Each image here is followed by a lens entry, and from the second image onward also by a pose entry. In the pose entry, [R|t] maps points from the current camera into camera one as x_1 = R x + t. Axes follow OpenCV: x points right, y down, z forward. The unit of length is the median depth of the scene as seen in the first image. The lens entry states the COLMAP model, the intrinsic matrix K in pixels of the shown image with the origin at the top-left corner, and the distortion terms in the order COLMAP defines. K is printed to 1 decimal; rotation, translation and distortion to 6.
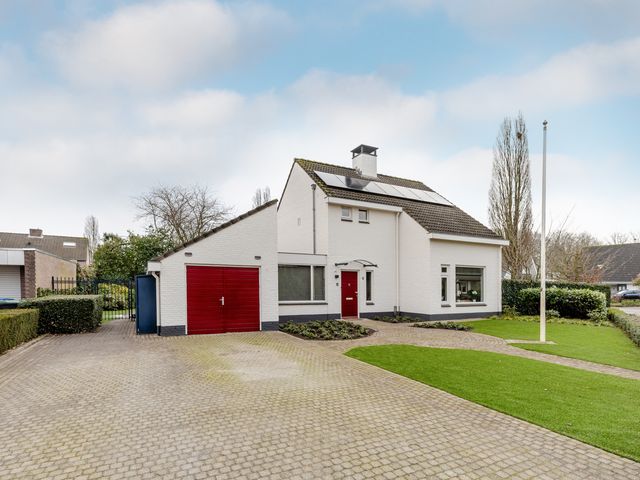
lens RADIAL K [[310.7, 0, 287.9], [0, 310.7, 293.9], [0, 0, 1]] dist [0.002921, 0.000057]
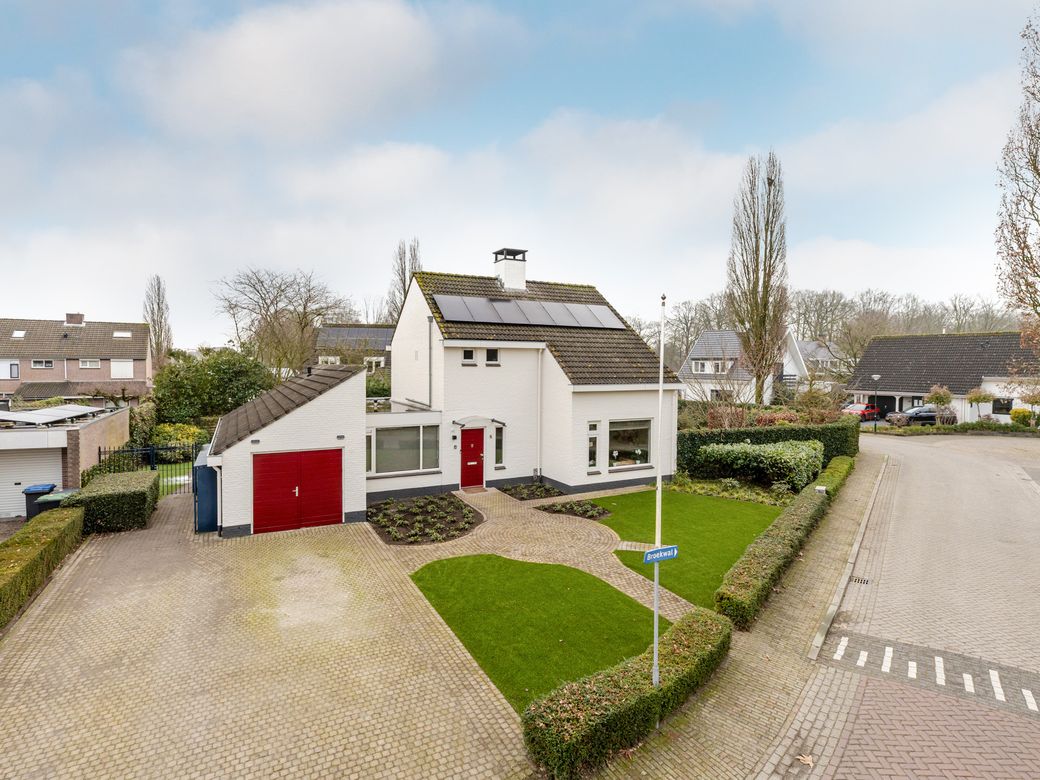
lens RADIAL K [[478.5, 0, 457.6], [0, 478.5, 379.3], [0, 0, 1]] dist [0.001937, -0.000032]
pose [[0.999943, 0.010325, -0.002878, 0.163495], [-0.010310, 0.999932, 0.005447, -0.207390], [0.002934, -0.005417, 0.999981, -0.222732]]
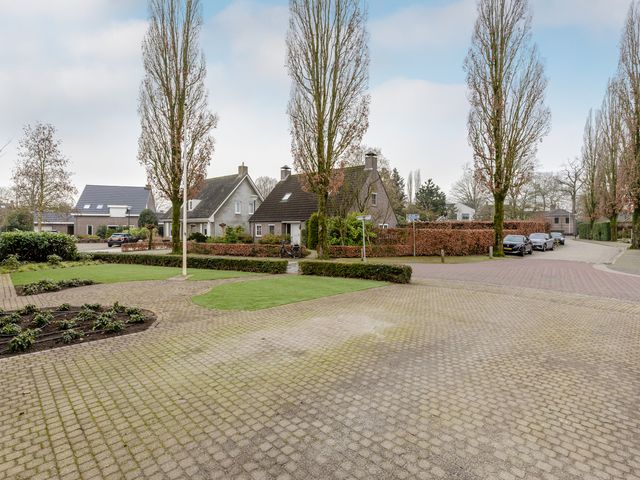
lens RADIAL K [[317.5, 0, 320.0], [0, 317.5, 240.0], [0, 0, 1]] dist [0.002320, 0.000341]
pose [[-0.294854, -0.032658, 0.954984, -0.387058], [0.024010, 0.998847, 0.041572, -0.022424], [-0.955241, 0.035187, -0.293730, 0.550870]]
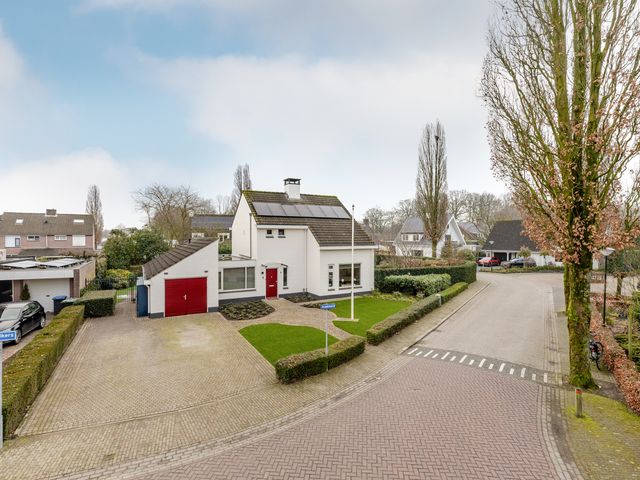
lens RADIAL K [[288.1, 0, 288.3], [0, 288.1, 239.1], [0, 0, 1]] dist [0.000698, 0.000011]
pose [[0.999052, 0.003903, 0.043351, 0.220700], [-0.003098, 0.999822, -0.018624, -0.199637], [-0.043416, 0.018472, 0.998886, -0.498208]]
